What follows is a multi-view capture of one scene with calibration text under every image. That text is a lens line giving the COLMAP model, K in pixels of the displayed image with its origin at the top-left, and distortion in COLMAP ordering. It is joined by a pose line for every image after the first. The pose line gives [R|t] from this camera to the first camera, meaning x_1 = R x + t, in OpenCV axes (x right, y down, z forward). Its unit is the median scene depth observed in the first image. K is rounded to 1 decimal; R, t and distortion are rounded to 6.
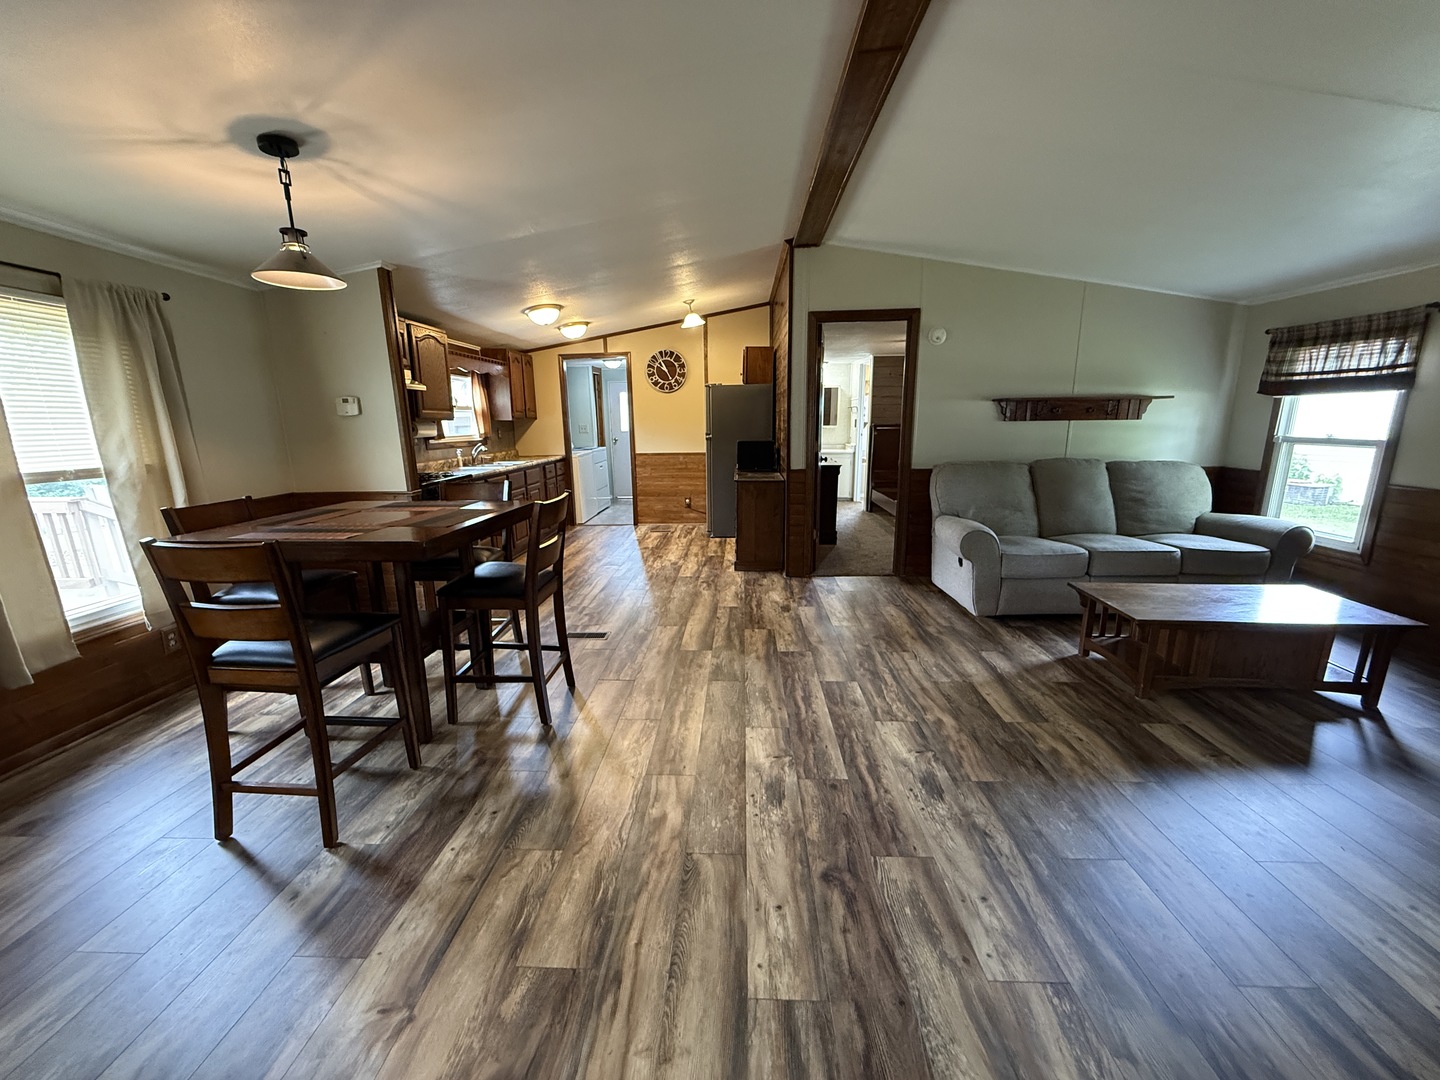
lens RADIAL K [[589.5, 0, 721.1], [0, 589.5, 541.7], [0, 0, 1]] dist [0.000029, 0.000260]
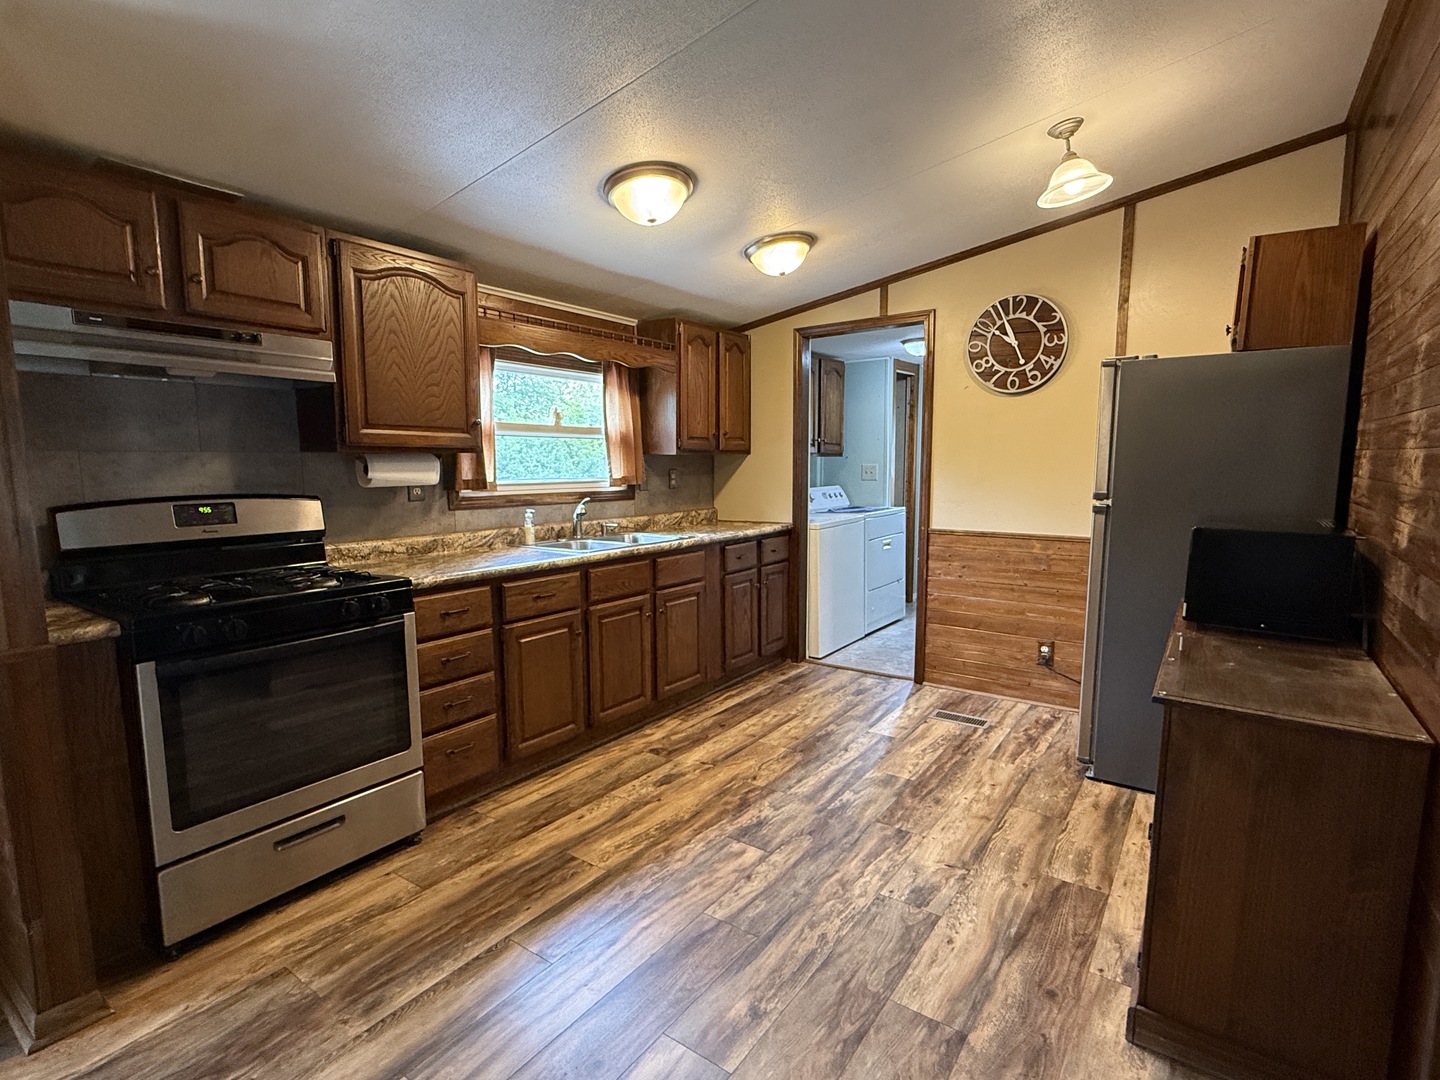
lens RADIAL K [[719.4, 0, 715.3], [0, 719.4, 544.0], [0, 0, 1]] dist [-0.000718, -0.000206]
pose [[0.835293, 0.075898, -0.544541, 0.020527], [-0.121761, 0.991369, -0.048597, -0.094922], [0.536153, 0.106897, 0.837325, 0.464995]]
